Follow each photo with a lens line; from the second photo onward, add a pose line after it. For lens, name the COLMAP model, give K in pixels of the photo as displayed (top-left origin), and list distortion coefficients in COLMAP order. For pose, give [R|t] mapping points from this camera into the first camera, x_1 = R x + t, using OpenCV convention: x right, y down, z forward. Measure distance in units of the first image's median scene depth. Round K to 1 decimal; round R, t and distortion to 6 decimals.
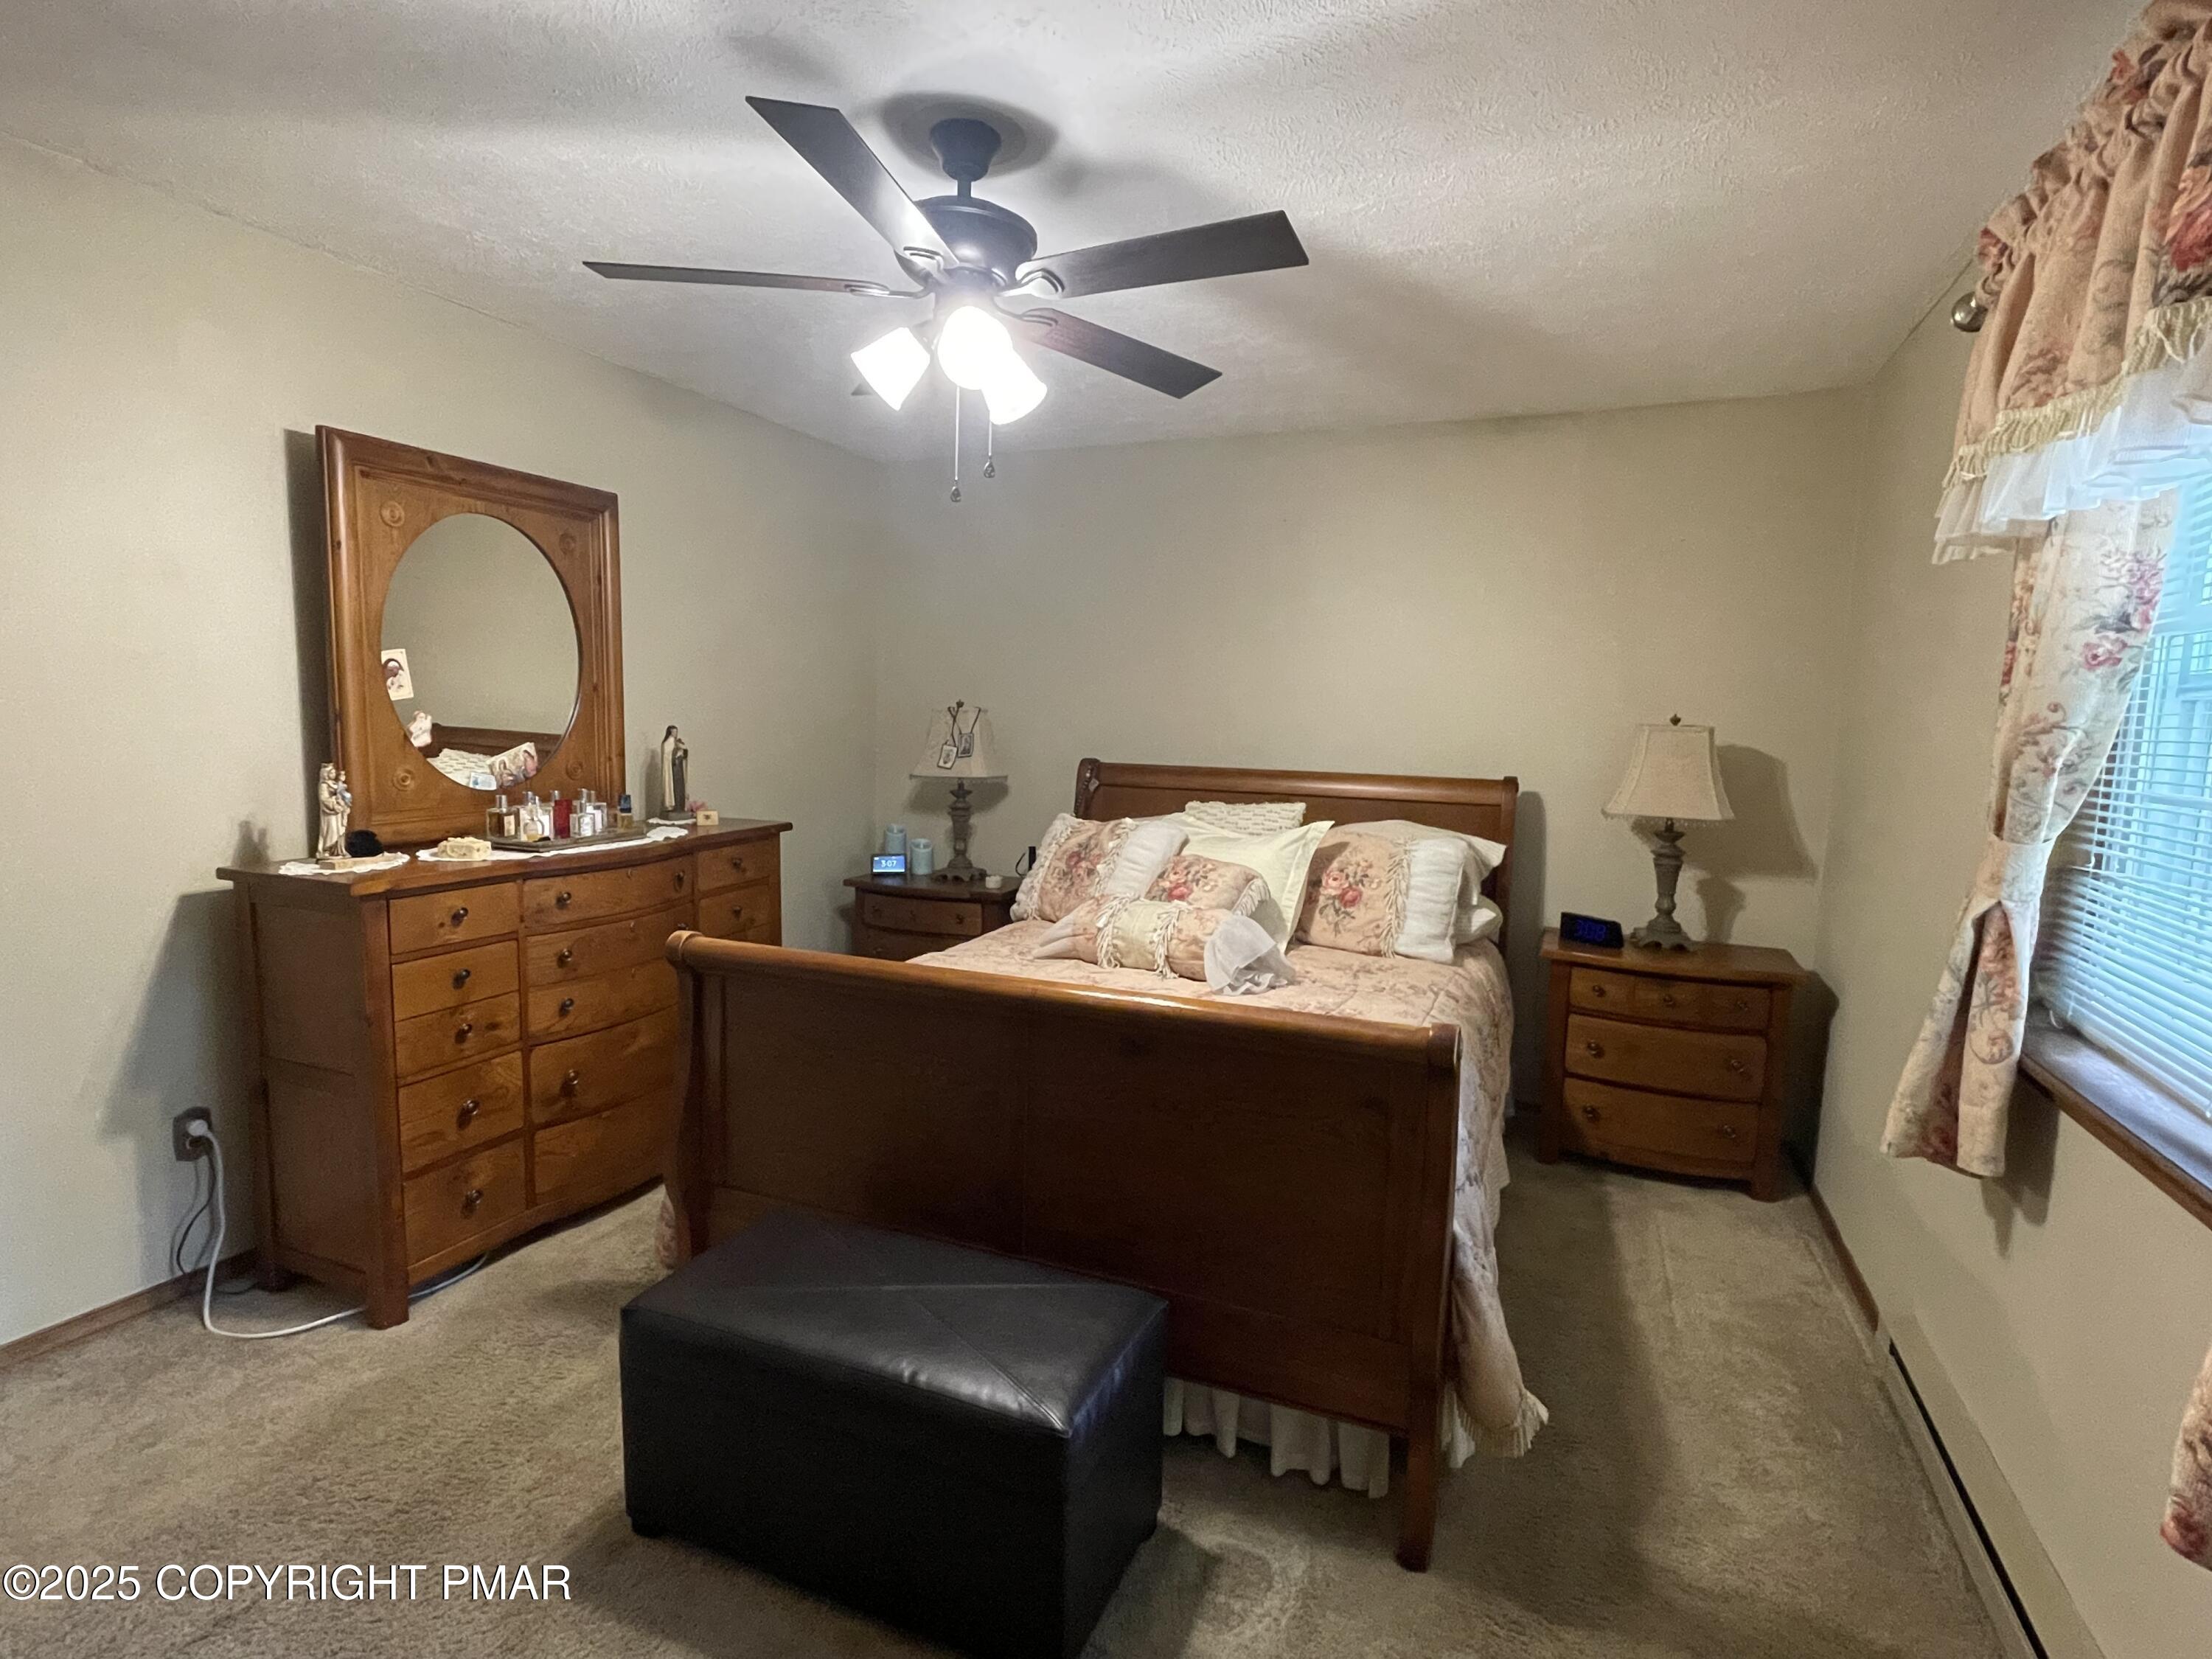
lens RADIAL K [[1129.3, 0, 1100.4], [0, 1129.3, 831.0], [0, 0, 1]] dist [0.001469, 0.000042]
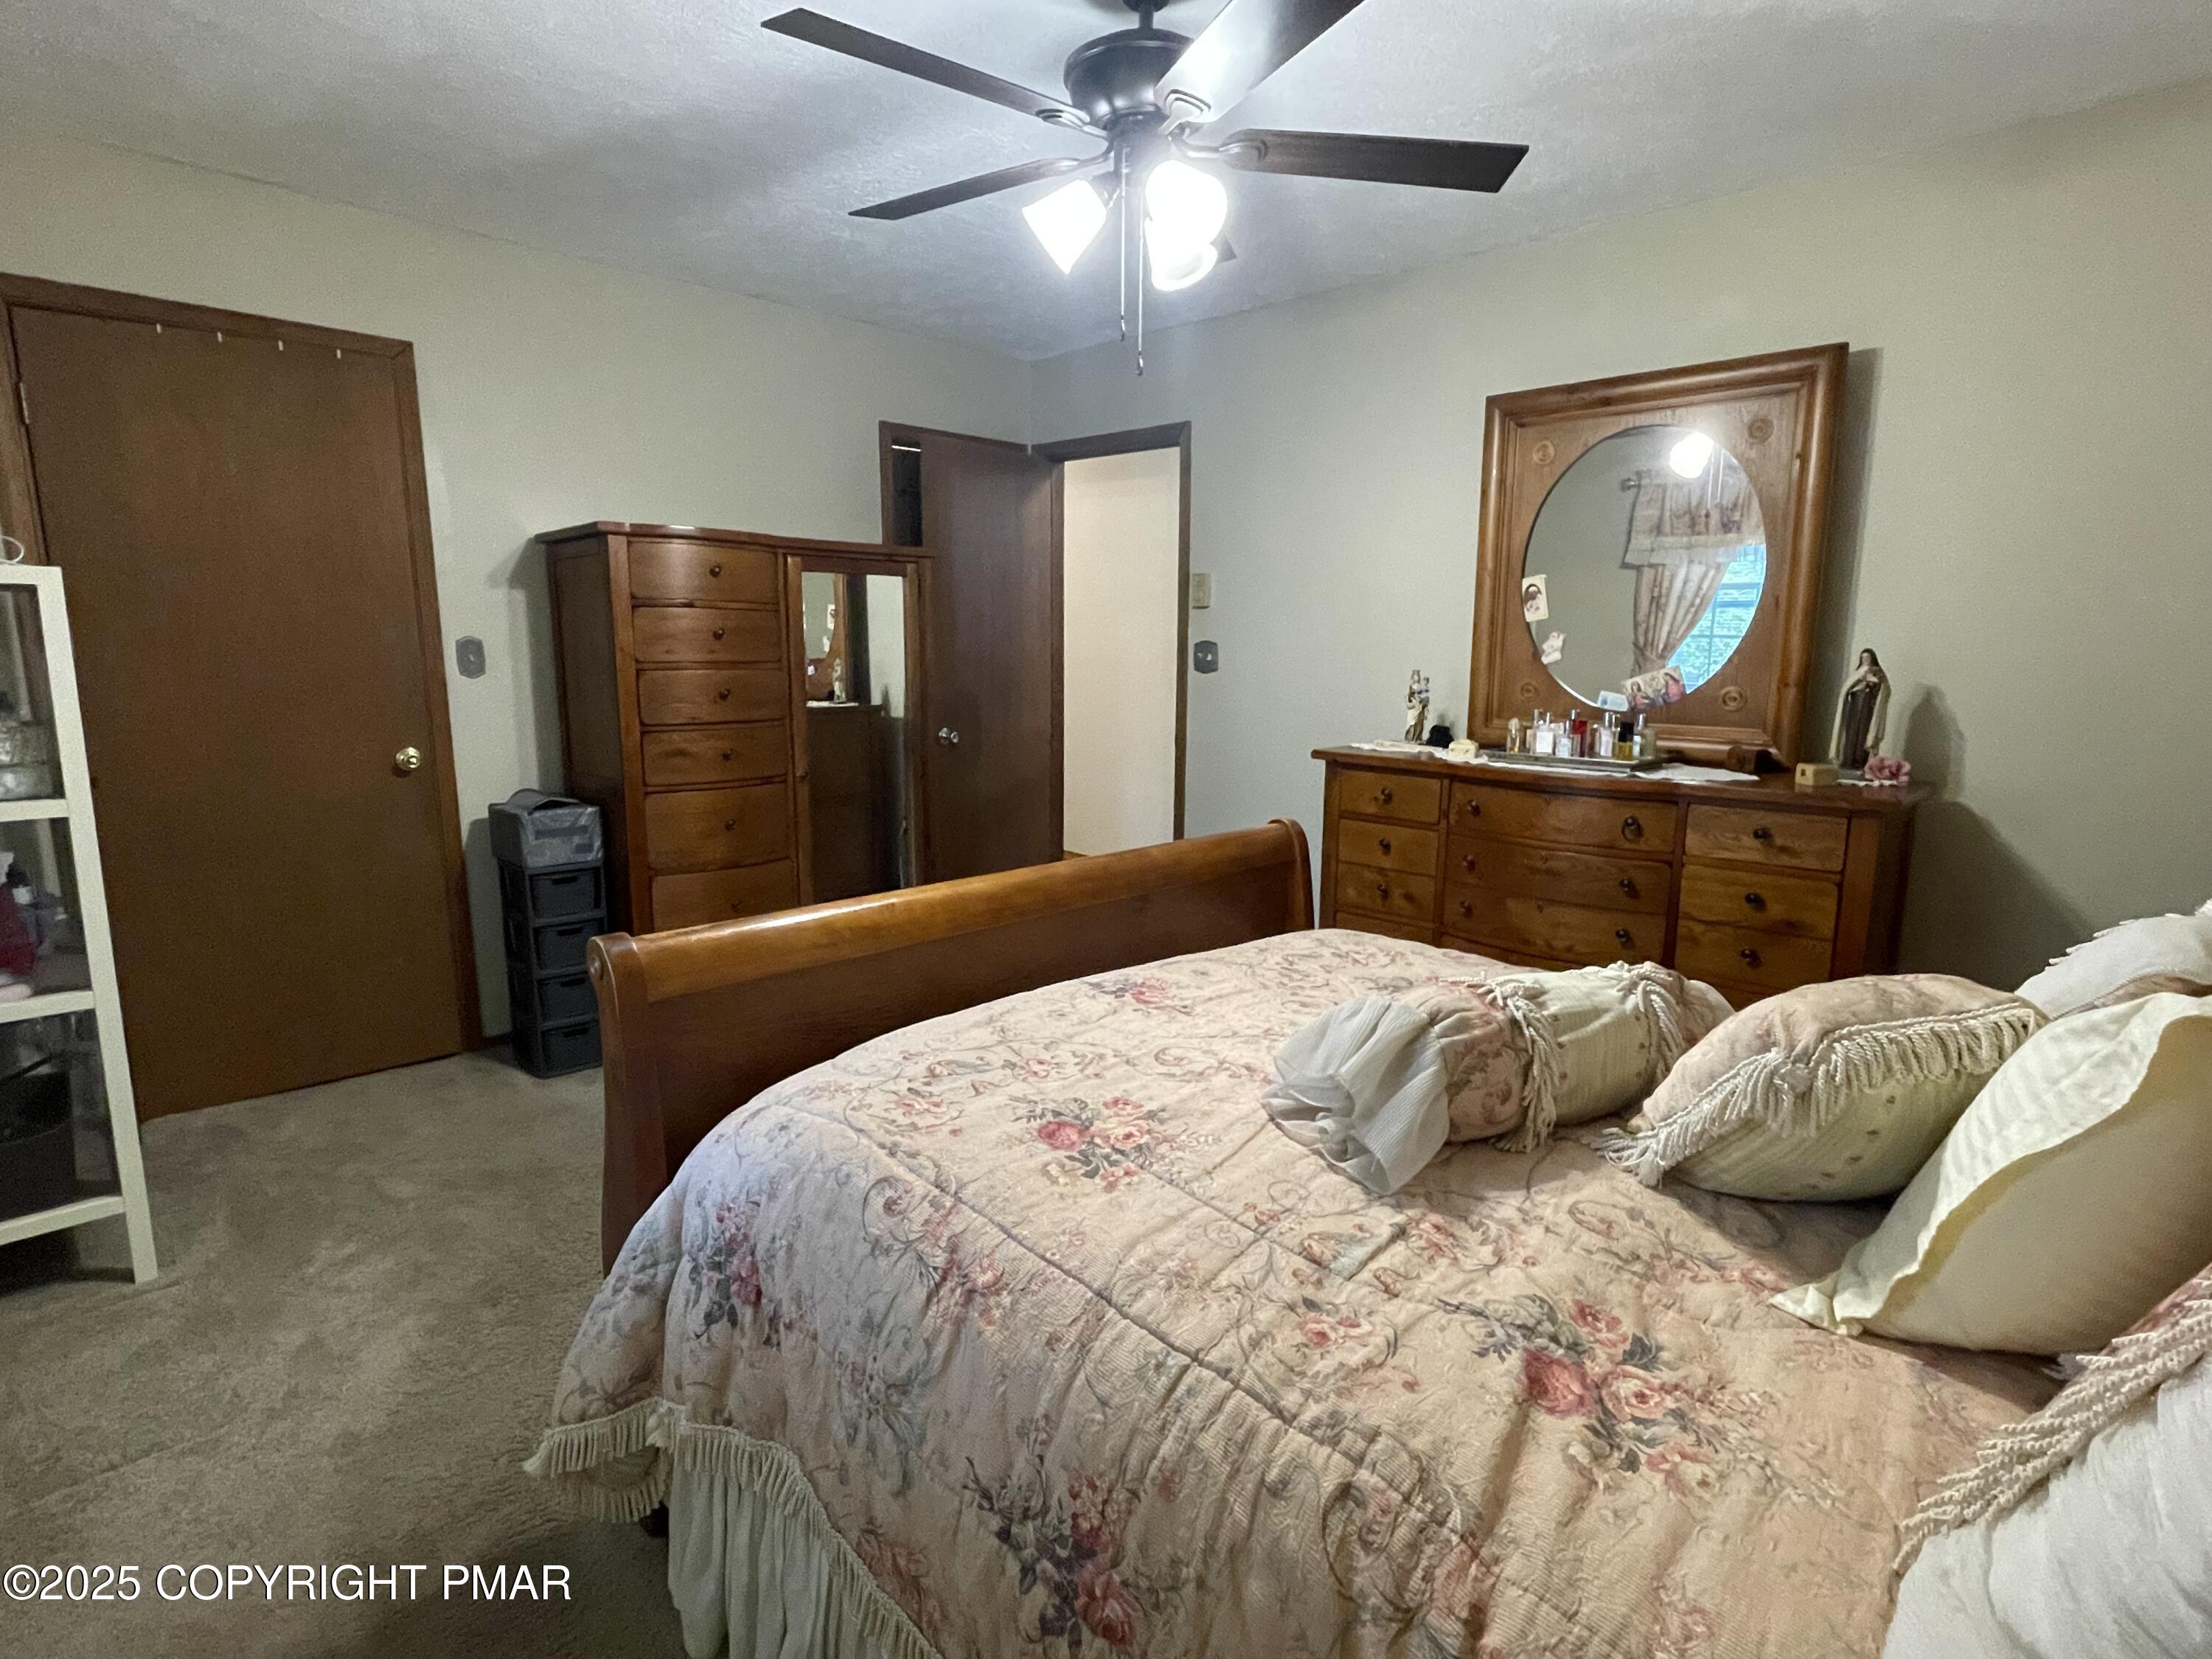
lens RADIAL K [[1129.3, 0, 1100.4], [0, 1129.3, 831.0], [0, 0, 1]] dist [0.001469, 0.000042]
pose [[-0.399966, 0.118981, -0.908774, 0.588232], [-0.108087, 0.978496, 0.175680, -0.062706], [0.910134, 0.168493, -0.378505, 1.063412]]
